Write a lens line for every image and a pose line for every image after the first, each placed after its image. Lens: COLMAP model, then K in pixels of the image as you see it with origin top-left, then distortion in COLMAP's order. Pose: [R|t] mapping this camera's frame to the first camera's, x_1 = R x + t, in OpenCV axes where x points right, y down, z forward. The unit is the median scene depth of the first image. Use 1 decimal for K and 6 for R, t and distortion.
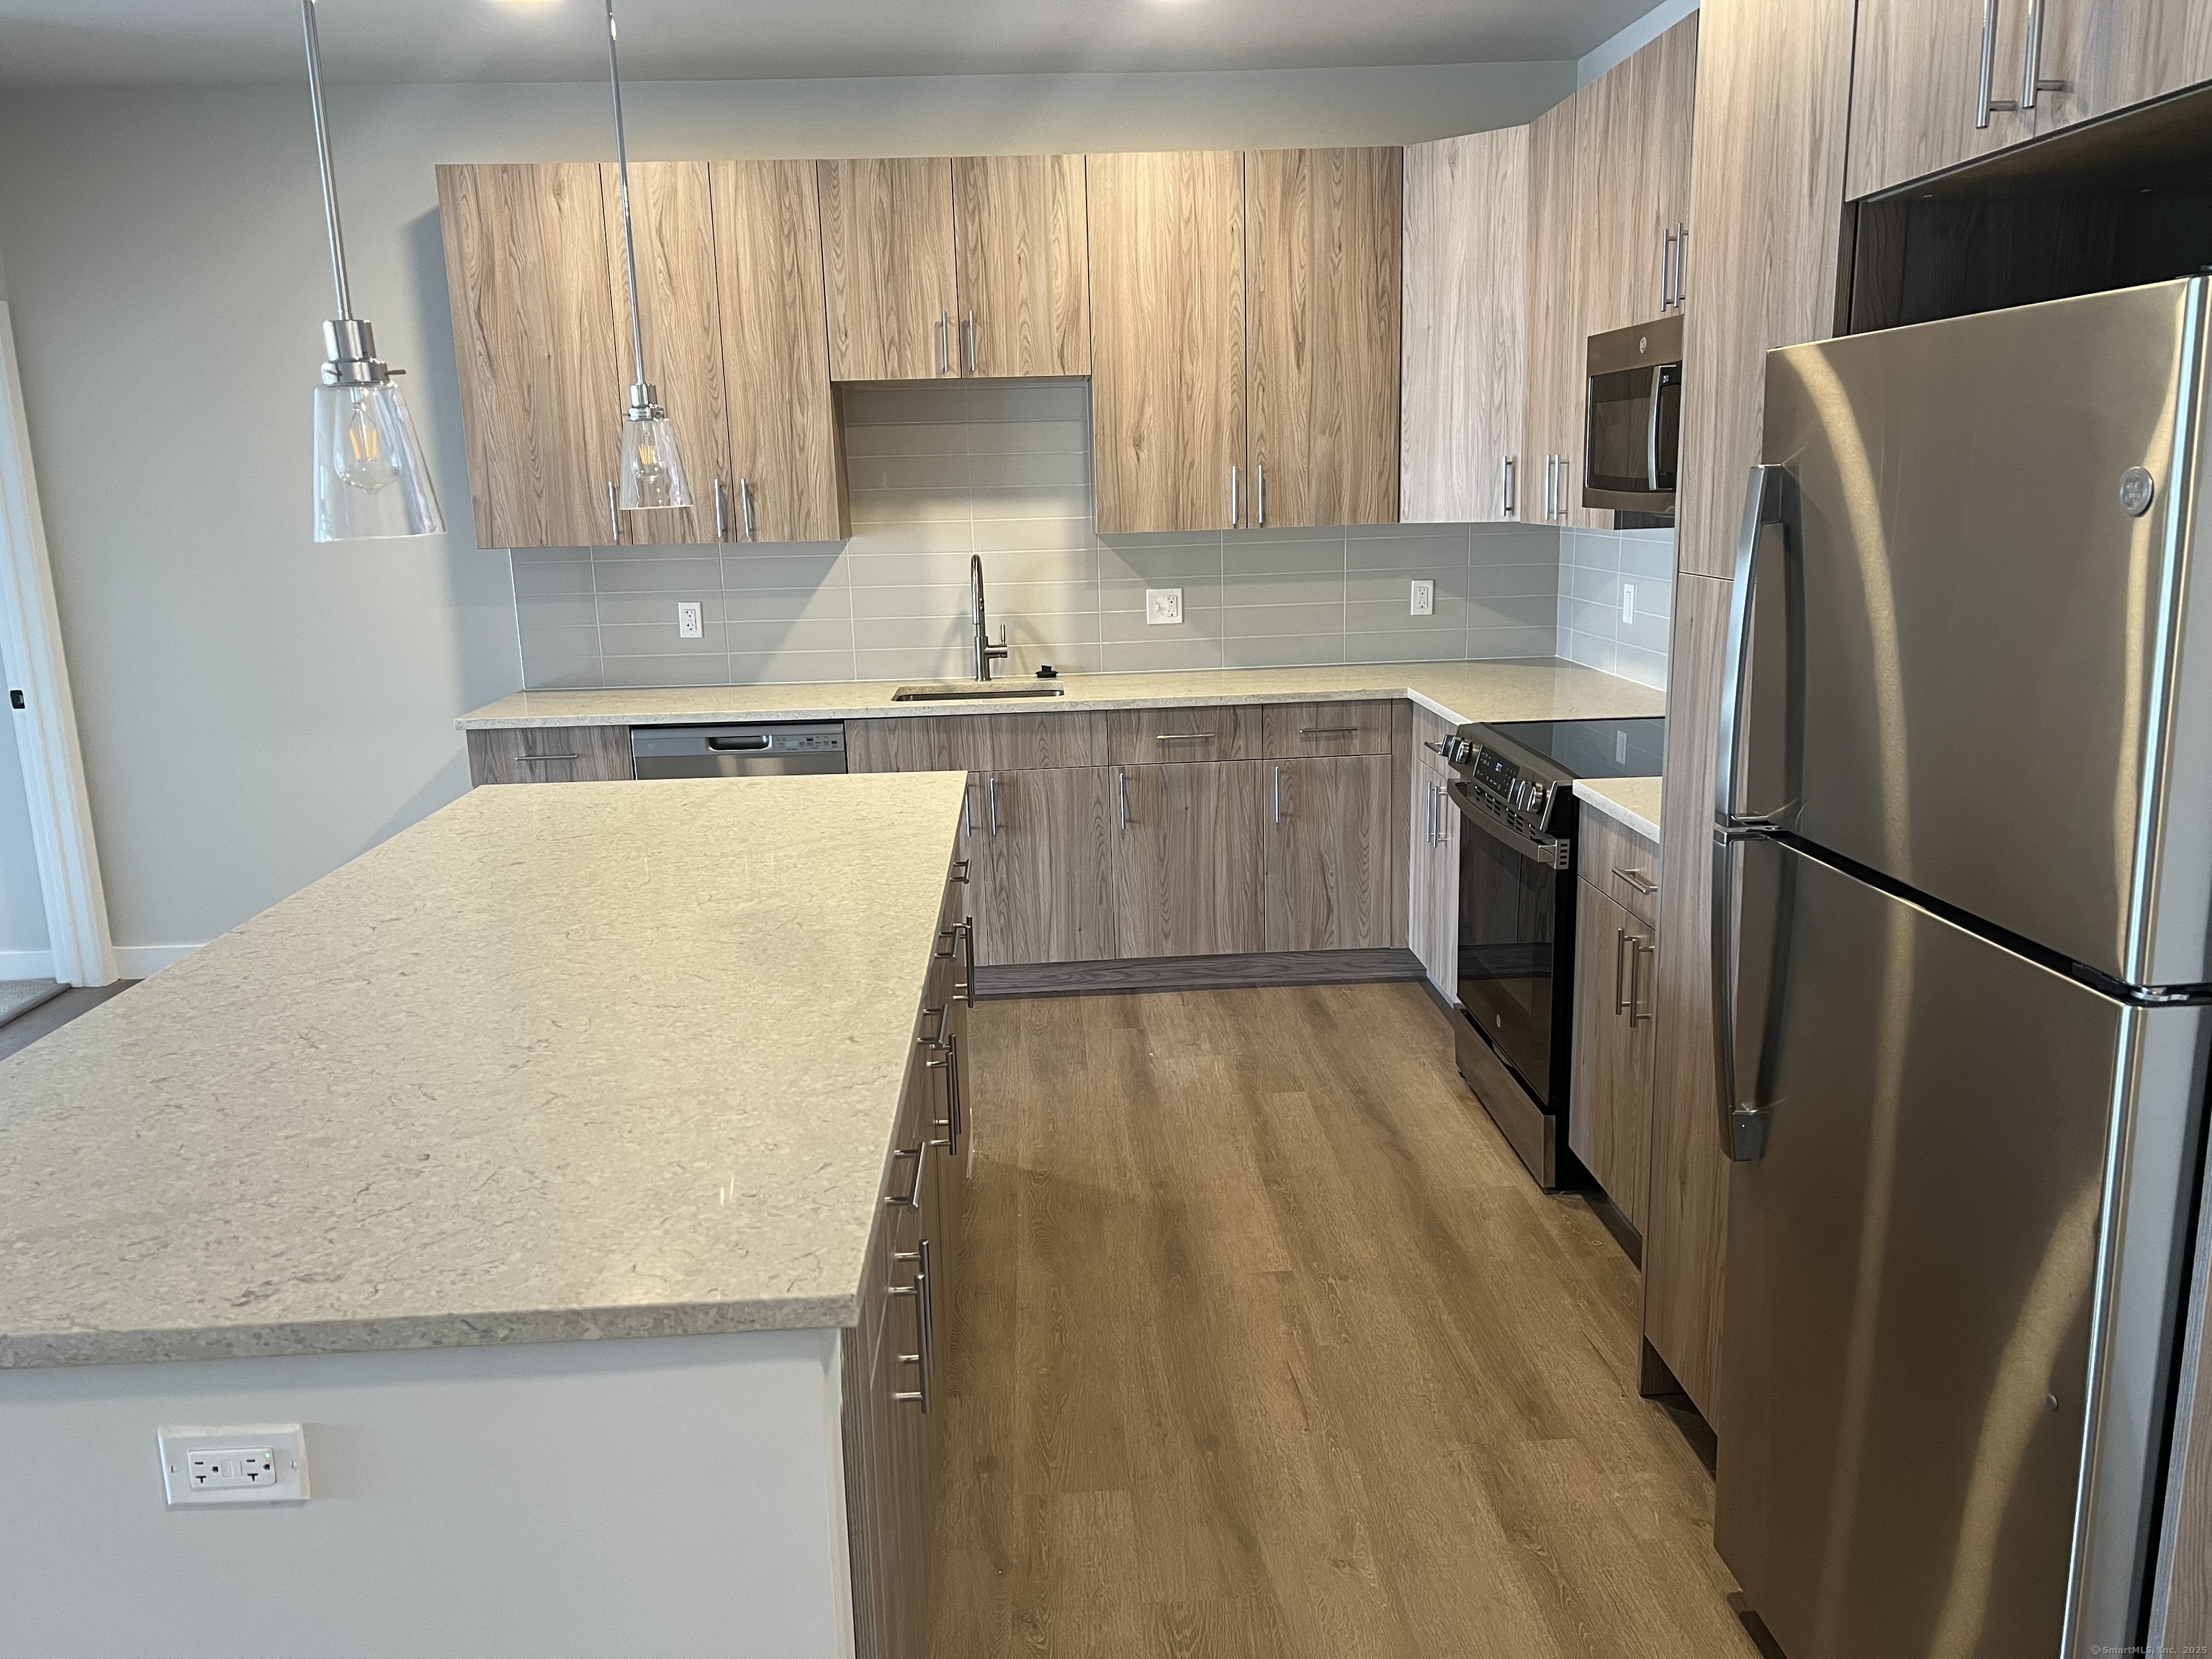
lens RADIAL K [[1639.6, 0, 1108.0], [0, 1639.6, 841.3], [0, 0, 1]] dist [0.029029, -0.014820]
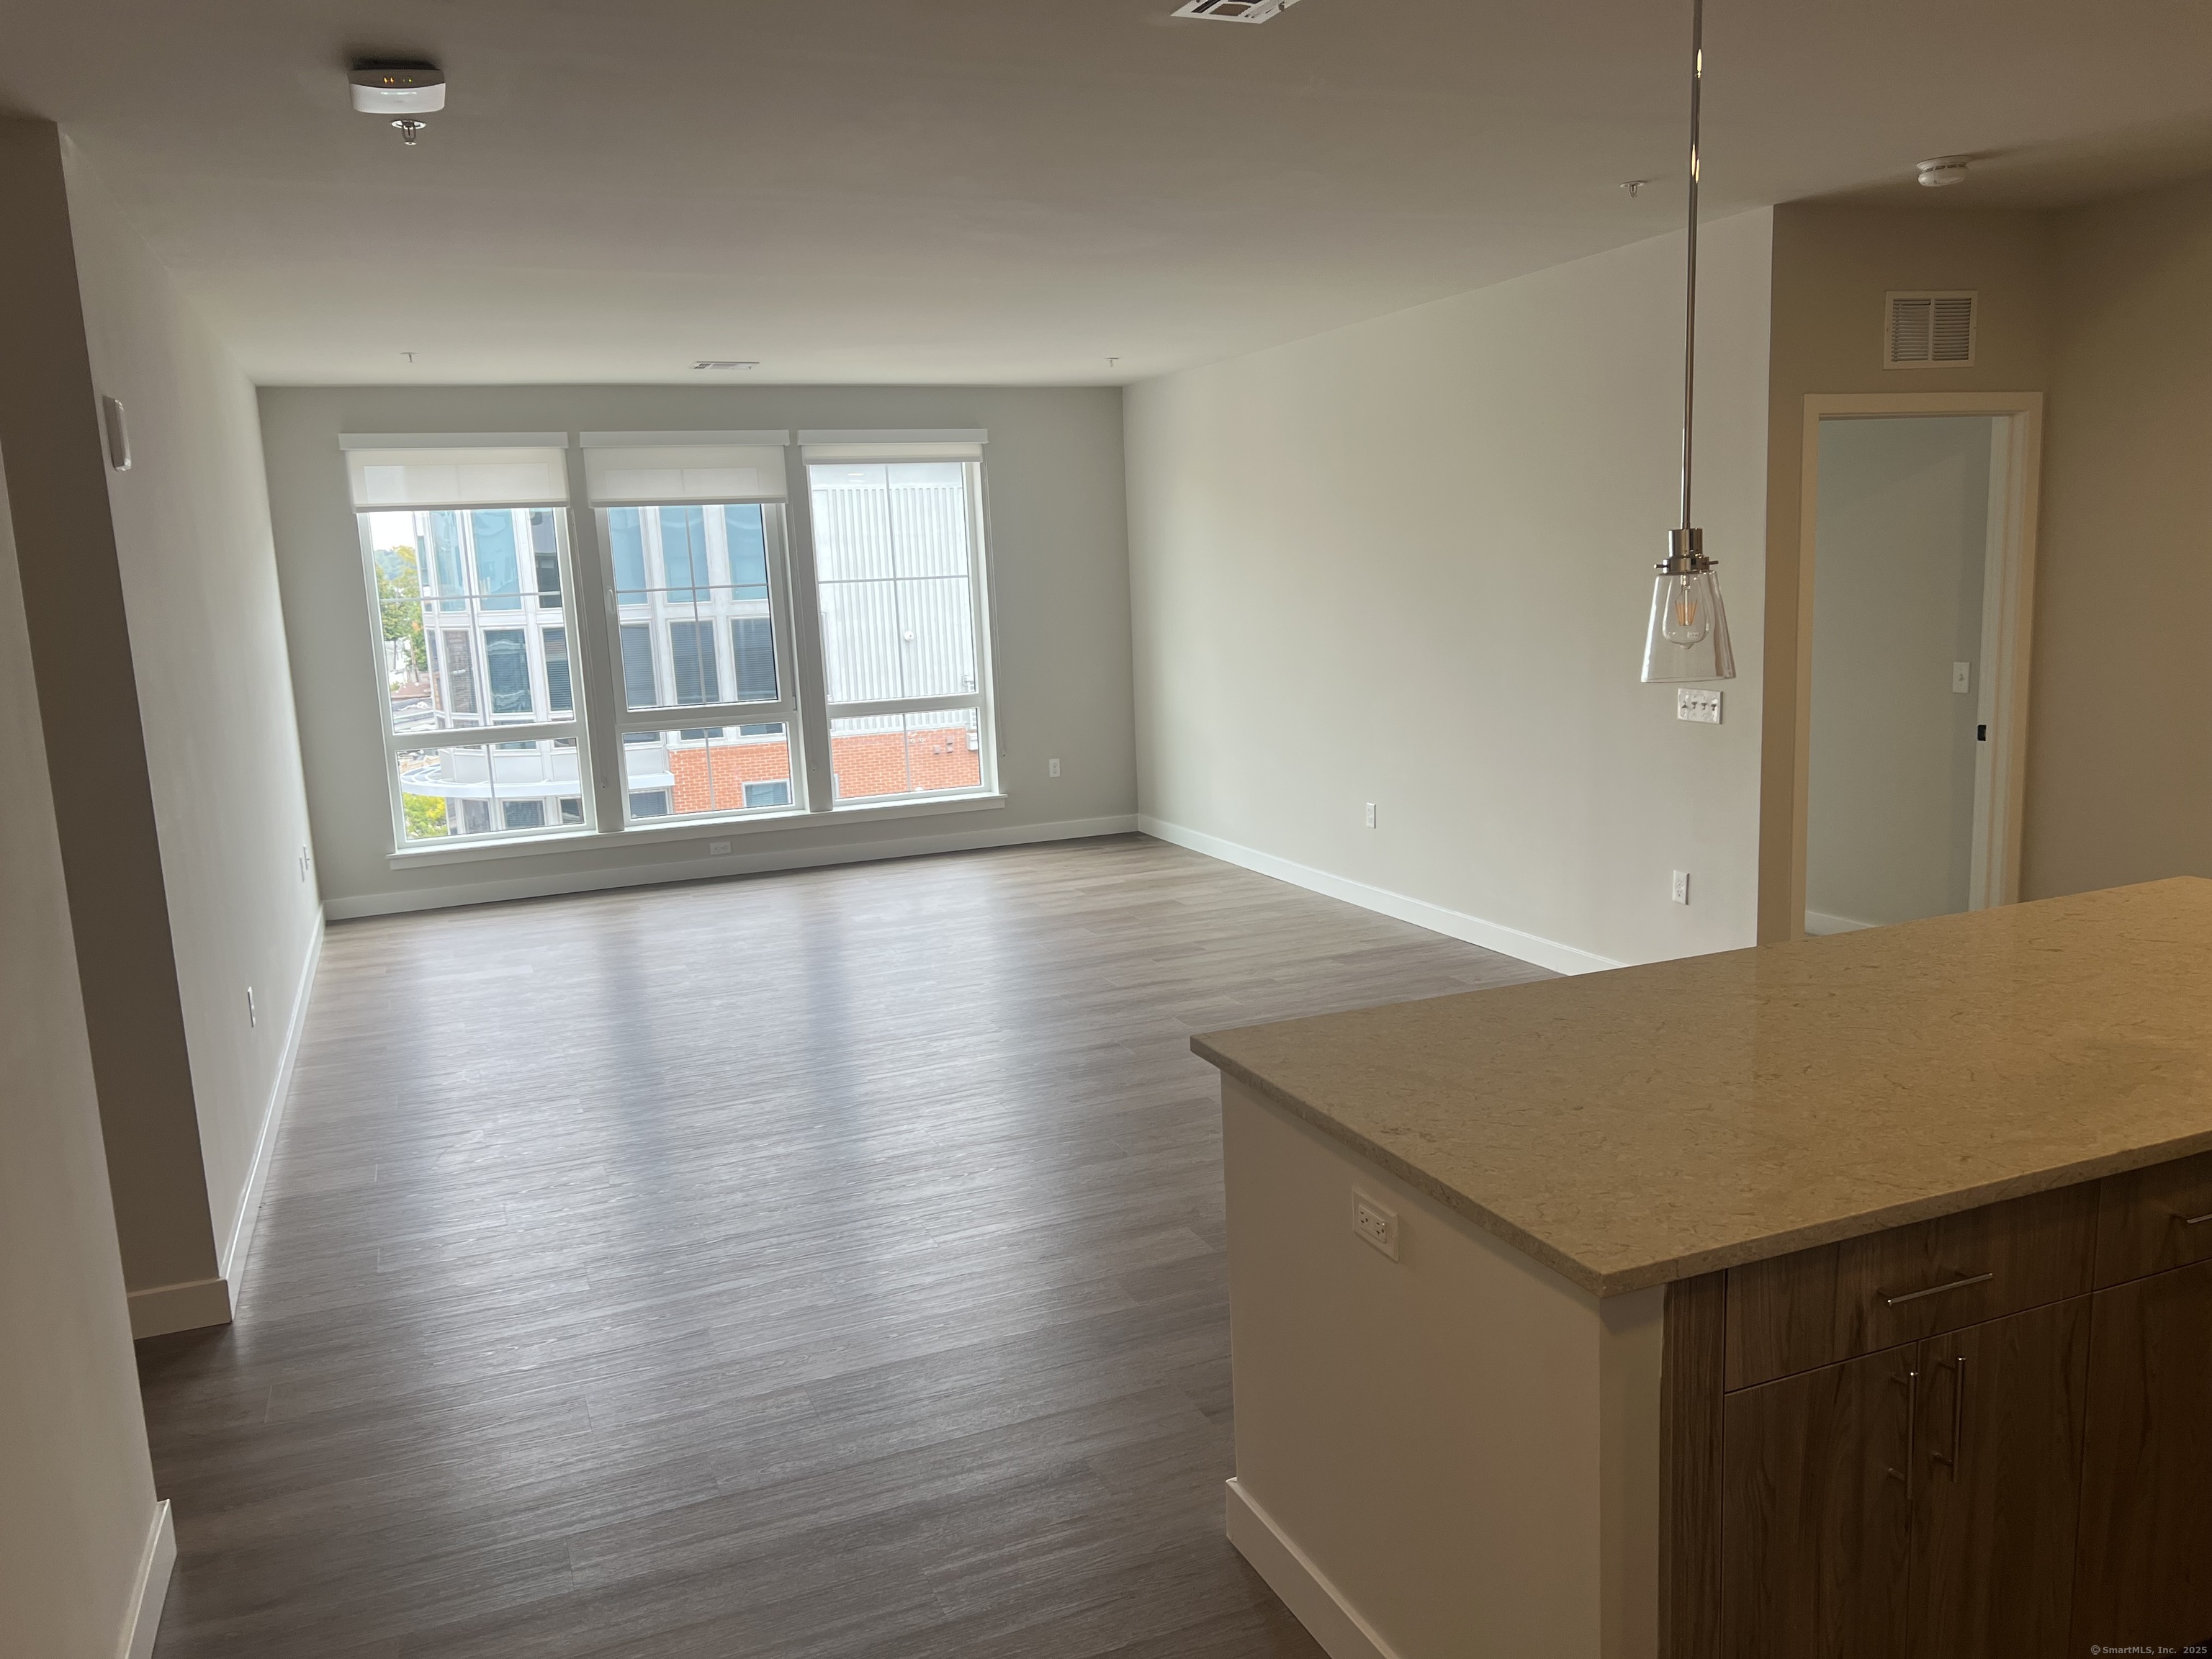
lens RADIAL K [[1639.6, 0, 1103.2], [0, 1639.6, 830.0], [0, 0, 1]] dist [0.029029, -0.014820]
pose [[0.334181, 0.161529, -0.928564, 0.728238], [-0.169279, 0.979471, 0.109463, -0.132021], [0.927183, 0.120606, 0.354664, 0.065639]]
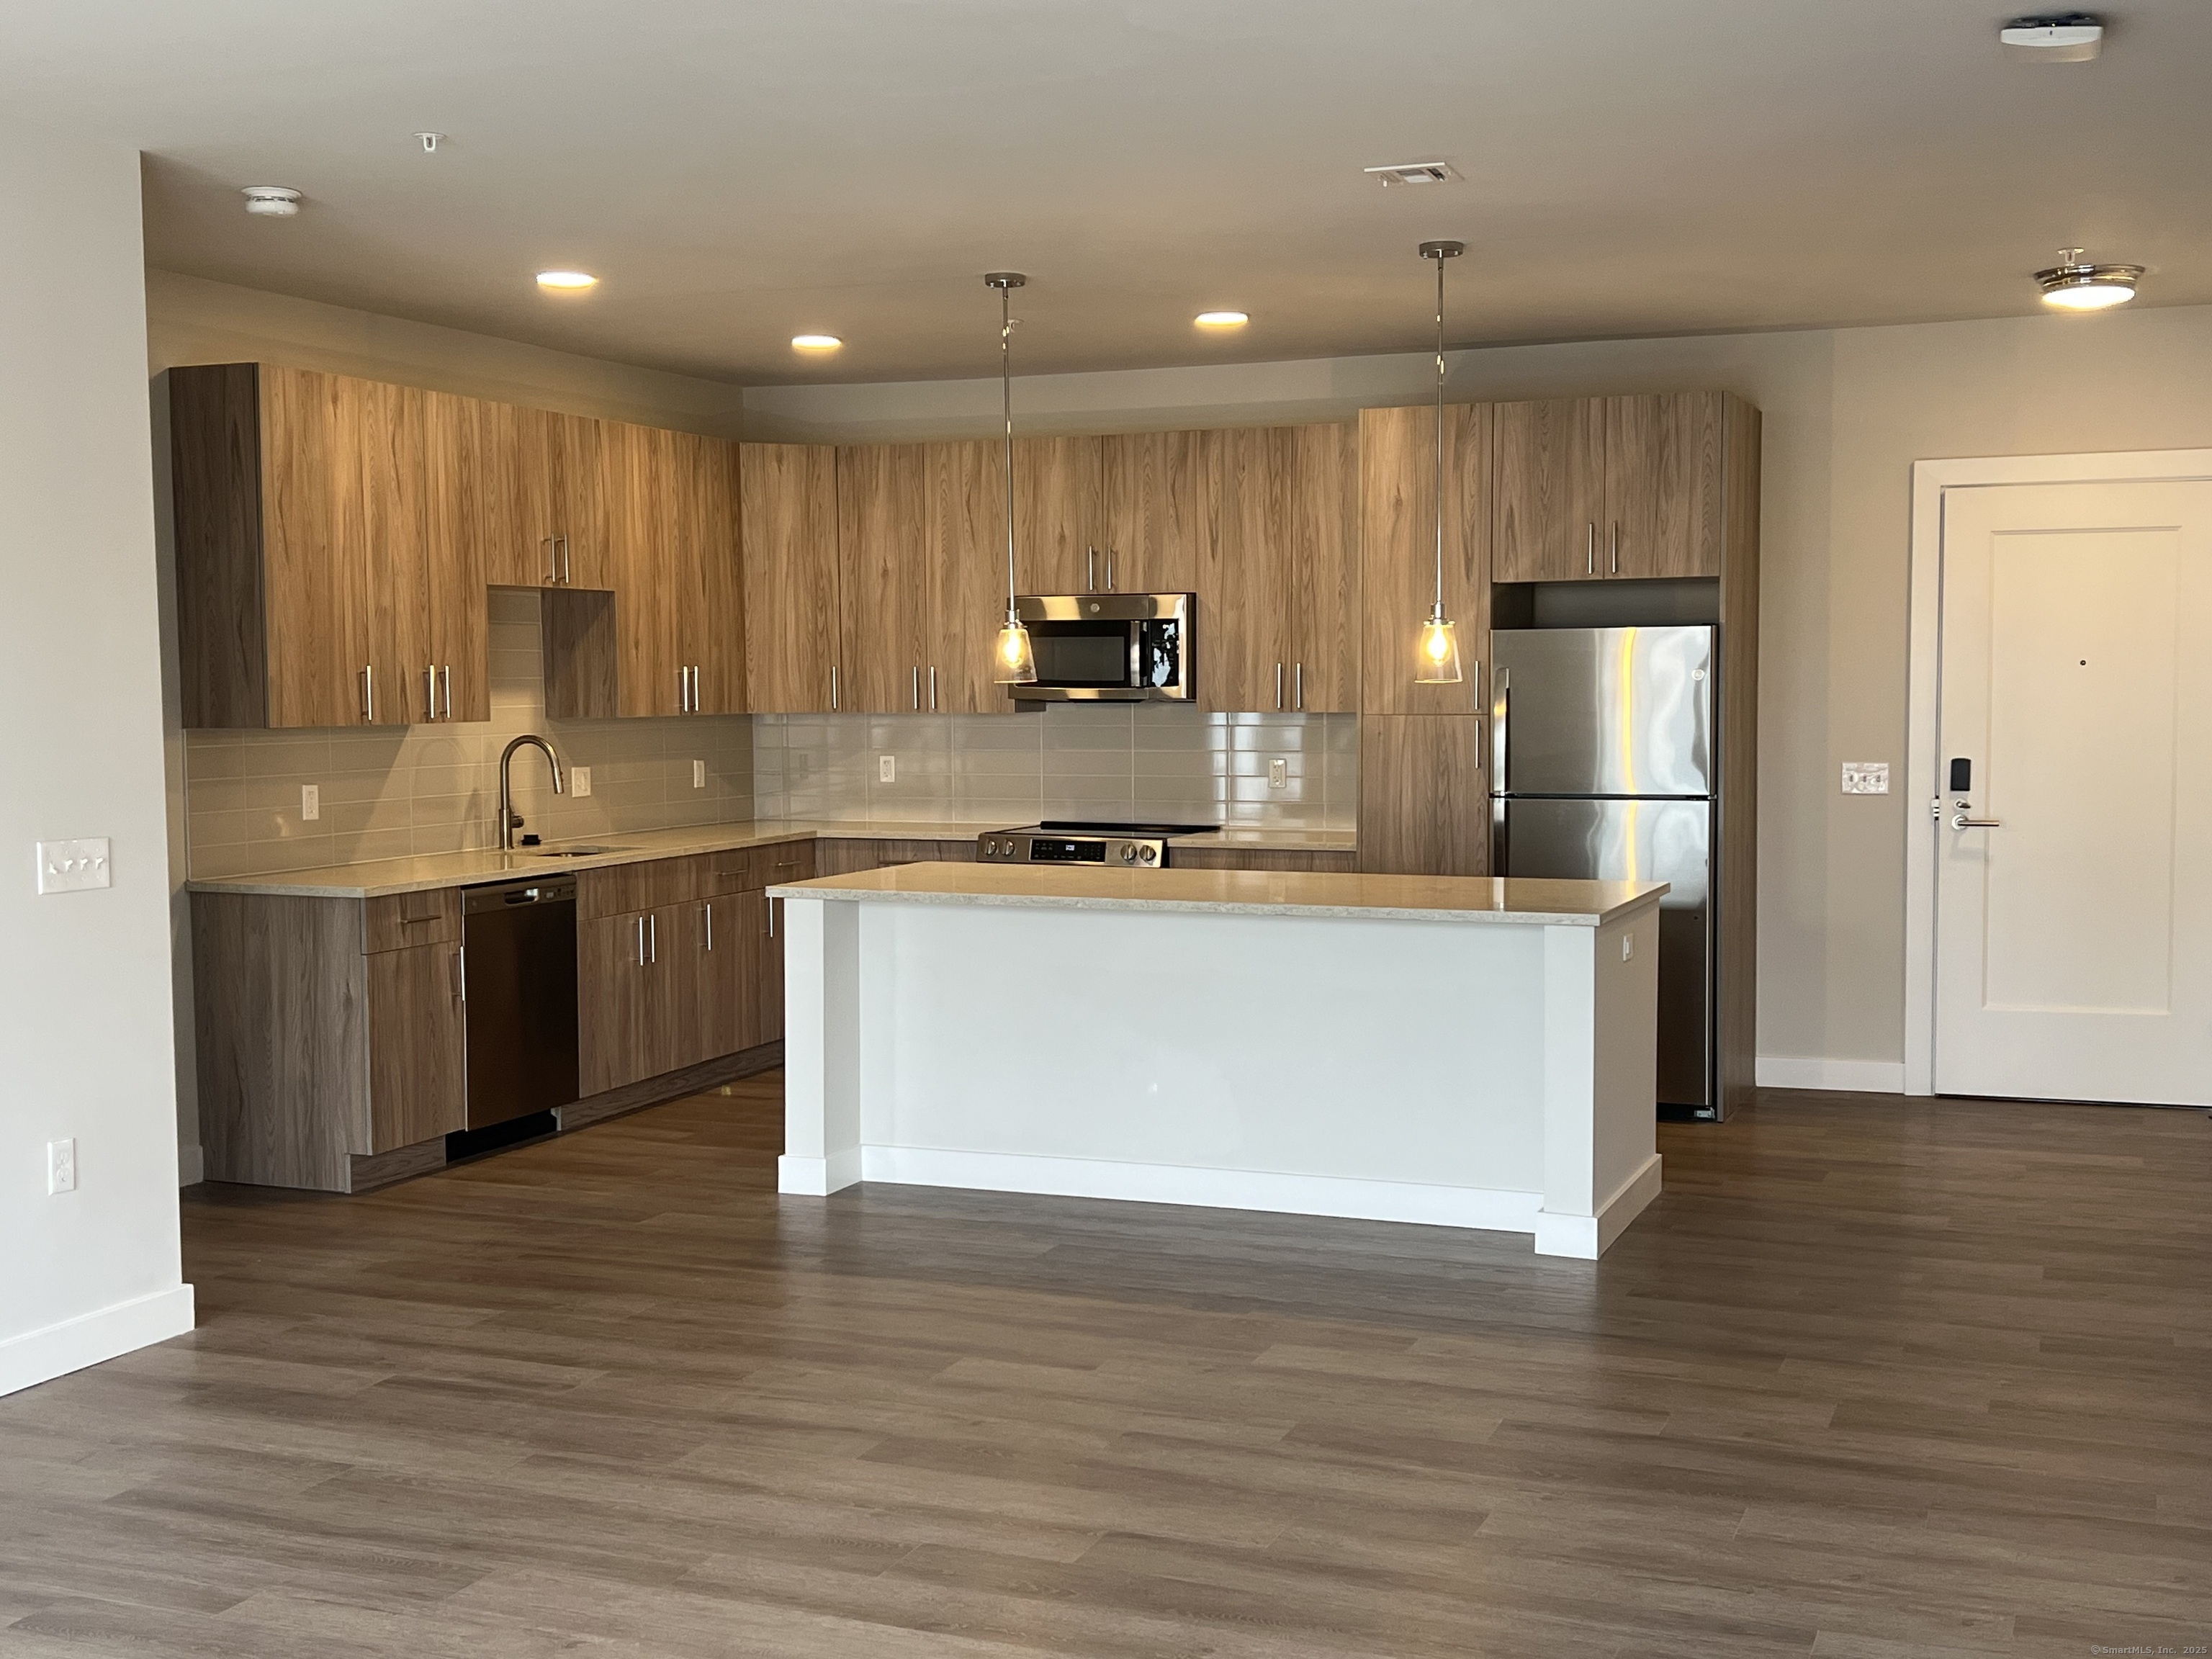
lens RADIAL K [[2501.3, 0, 1104.4], [0, 2501.3, 832.2], [0, 0, 1]] dist [0.112554, 0.000000]
pose [[0.411244, -0.033567, 0.910907, -1.595497], [0.197044, 0.978967, -0.052884, 0.064597], [-0.889973, 0.201237, 0.409208, -0.059056]]
